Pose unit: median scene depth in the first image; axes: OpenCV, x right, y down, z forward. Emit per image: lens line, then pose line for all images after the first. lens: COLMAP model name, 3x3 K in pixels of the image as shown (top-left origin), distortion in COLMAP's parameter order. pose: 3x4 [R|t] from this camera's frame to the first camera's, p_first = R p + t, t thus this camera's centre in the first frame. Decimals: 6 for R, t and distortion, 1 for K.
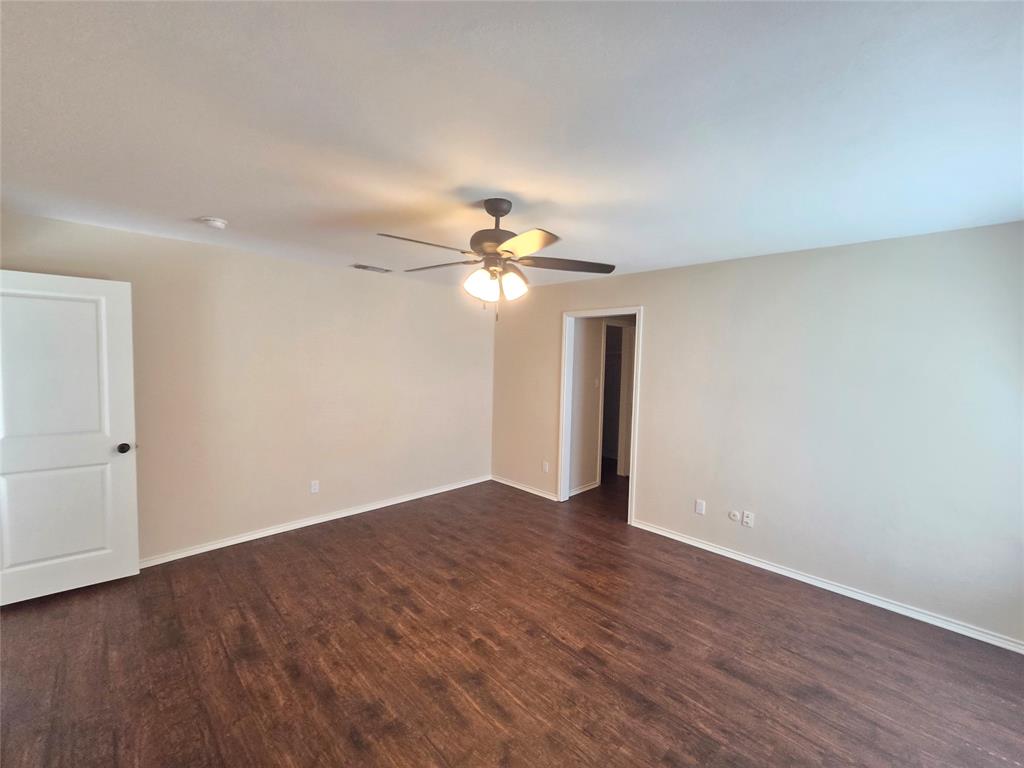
lens RADIAL K [[422.5, 0, 510.8], [0, 422.5, 382.3], [0, 0, 1]] dist [-0.001279, 0.000446]
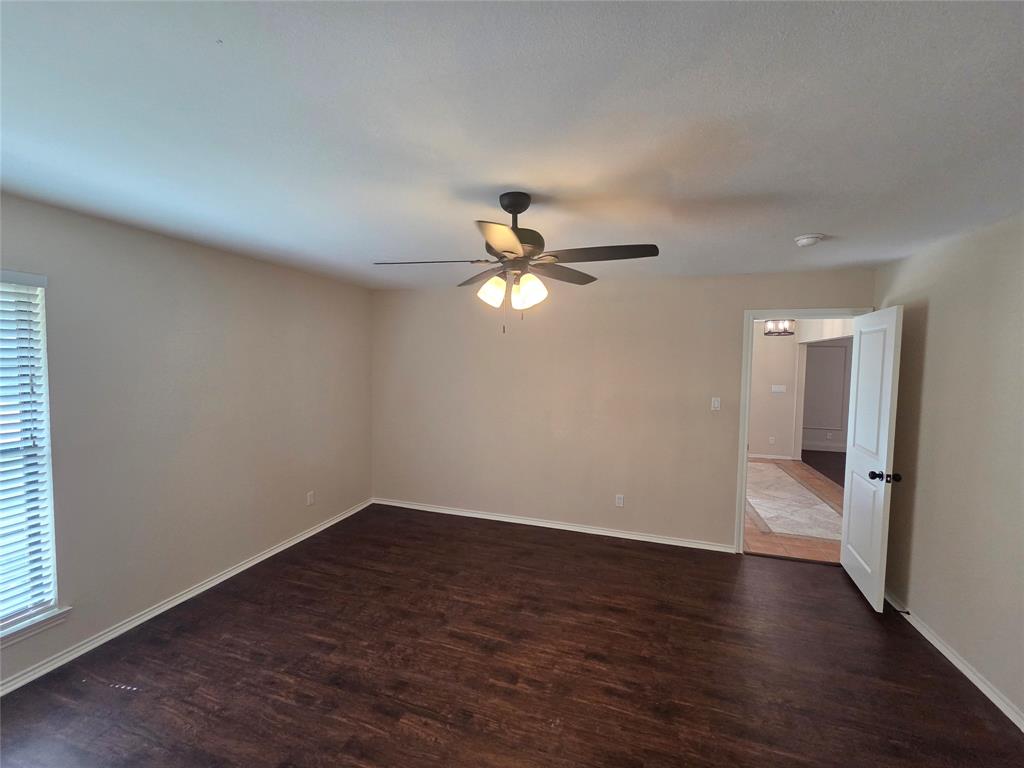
lens RADIAL K [[422.5, 0, 510.8], [0, 422.5, 382.3], [0, 0, 1]] dist [-0.001279, 0.000446]
pose [[-0.887547, -0.009709, -0.460614, 0.384721], [-0.059750, 0.993760, 0.094186, -0.128522], [0.456826, 0.111116, -0.882589, 1.851740]]
